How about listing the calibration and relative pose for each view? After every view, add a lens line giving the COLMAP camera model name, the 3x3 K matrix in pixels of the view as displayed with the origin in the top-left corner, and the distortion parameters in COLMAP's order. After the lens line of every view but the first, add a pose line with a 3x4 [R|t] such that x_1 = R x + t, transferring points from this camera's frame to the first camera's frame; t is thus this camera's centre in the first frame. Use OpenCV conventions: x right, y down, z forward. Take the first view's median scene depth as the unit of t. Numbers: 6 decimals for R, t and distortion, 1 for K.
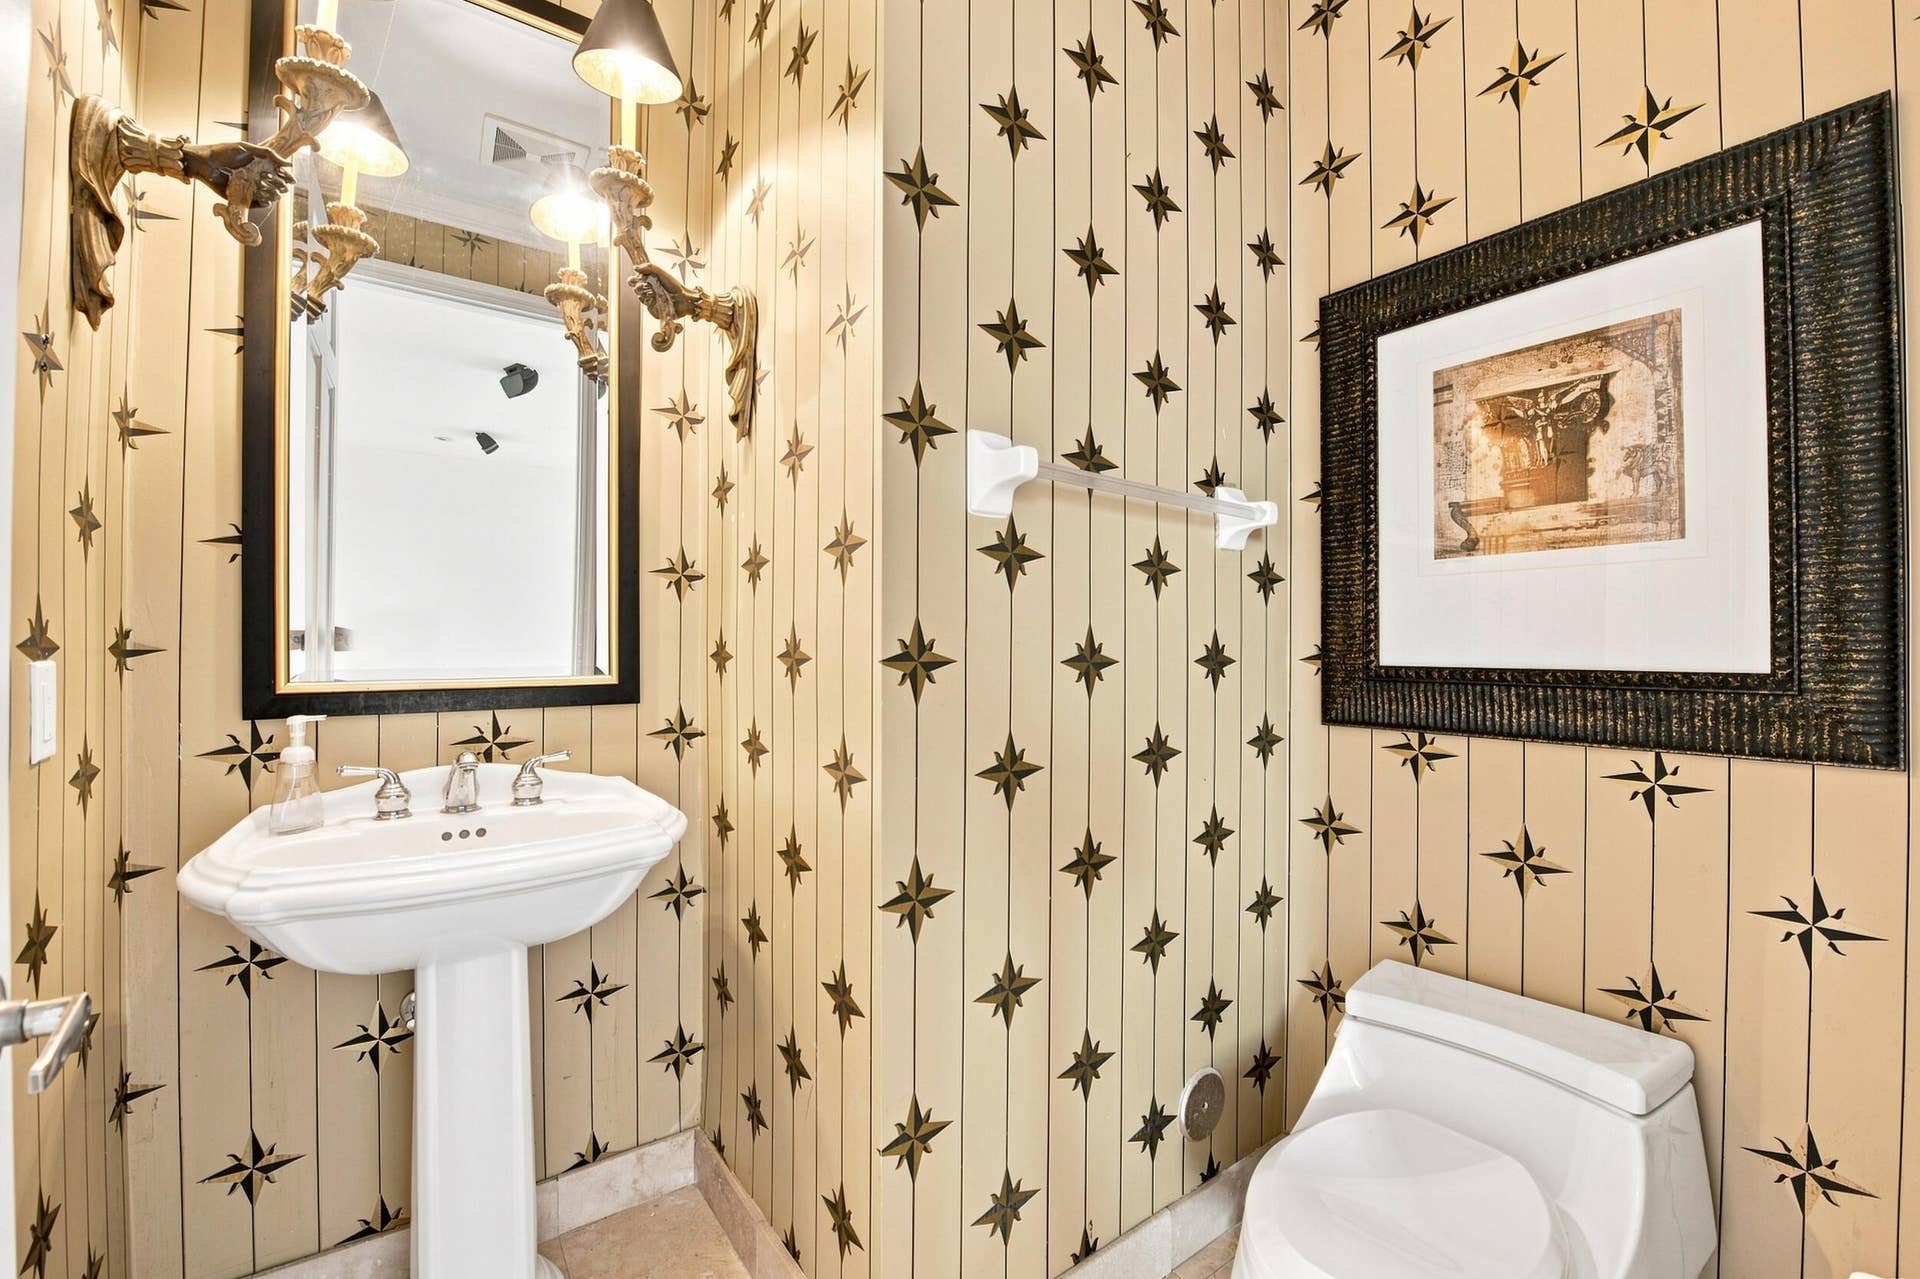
lens RADIAL K [[788.8, 0, 951.5], [0, 788.8, 635.2], [0, 0, 1]] dist [-0.013292, -0.002574]
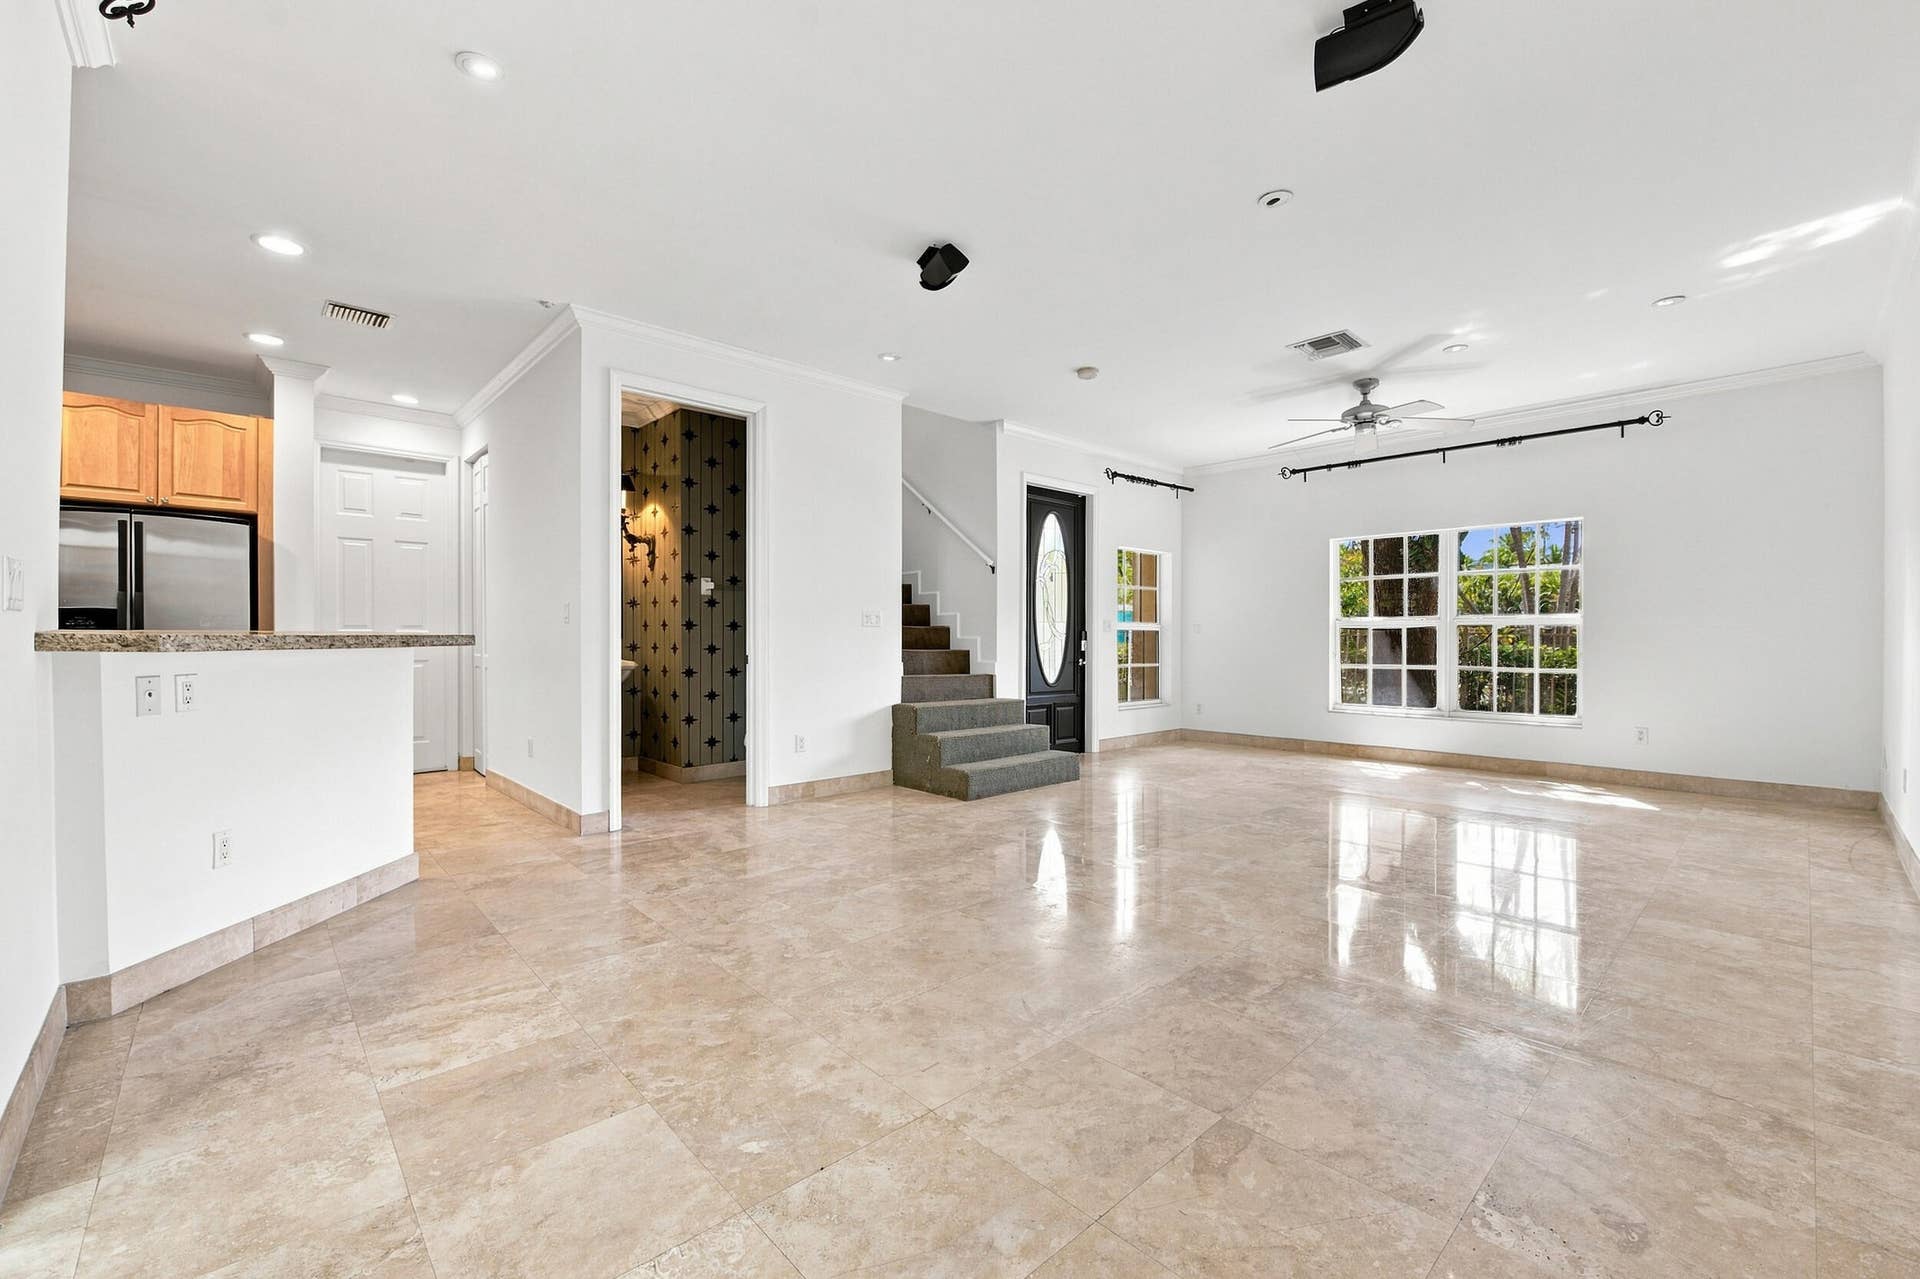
lens RADIAL K [[788.8, 0, 967.5], [0, 788.8, 634.0], [0, 0, 1]] dist [-0.013292, -0.002574]
pose [[0.989392, -0.002125, 0.145253, 0.820088], [0.001152, 0.999976, 0.006780, 0.048078], [-0.145264, -0.006541, 0.989371, -3.525129]]
